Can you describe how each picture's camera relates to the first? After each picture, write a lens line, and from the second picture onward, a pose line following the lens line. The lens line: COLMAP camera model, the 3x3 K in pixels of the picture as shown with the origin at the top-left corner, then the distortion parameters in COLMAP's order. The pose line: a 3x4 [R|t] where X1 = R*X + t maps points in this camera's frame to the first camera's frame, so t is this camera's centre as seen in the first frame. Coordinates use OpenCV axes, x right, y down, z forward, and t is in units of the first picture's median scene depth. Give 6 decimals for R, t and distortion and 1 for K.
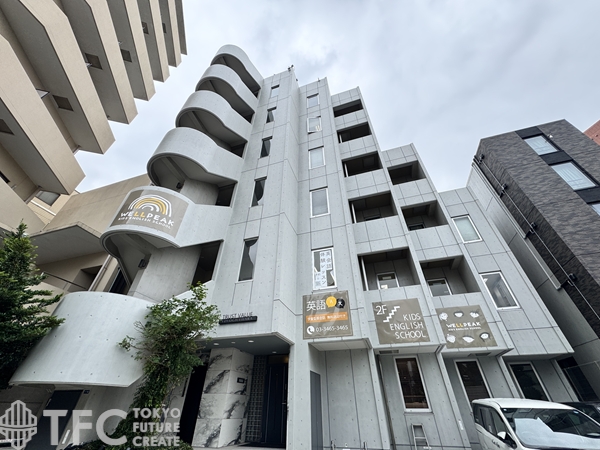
lens RADIAL K [[239.0, 0, 301.3], [0, 239.0, 225.0], [0, 0, 1]] dist [0.001576, 0.000109]
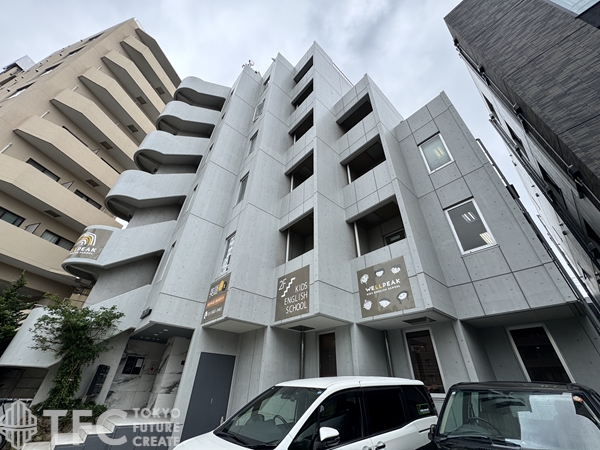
lens RADIAL K [[239.0, 0, 301.7], [0, 239.0, 223.1], [0, 0, 1]] dist [0.001576, 0.000109]
pose [[0.860610, -0.274105, -0.429205, 0.882387], [0.290133, 0.956543, -0.029129, 0.183166], [0.418537, -0.099458, 0.902737, 0.233379]]
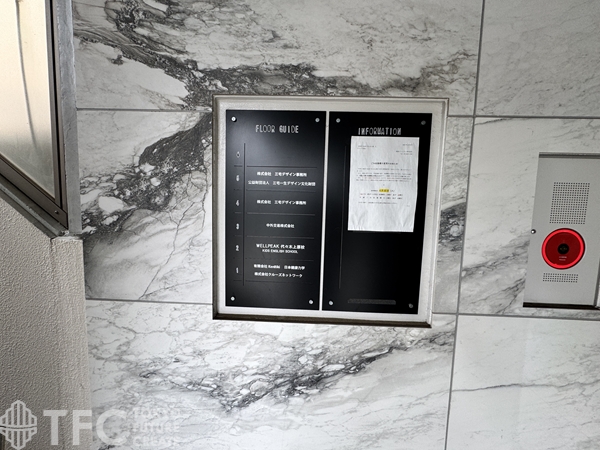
lens RADIAL K [[239.0, 0, 299.5], [0, 239.0, 225.3], [0, 0, 1]] dist [0.001576, 0.000109]
pose [[0.290436, 0.085069, -0.953105, -0.482969], [0.564470, 0.789049, 0.242435, 0.565863], [0.772671, -0.608411, 0.181149, 0.873842]]
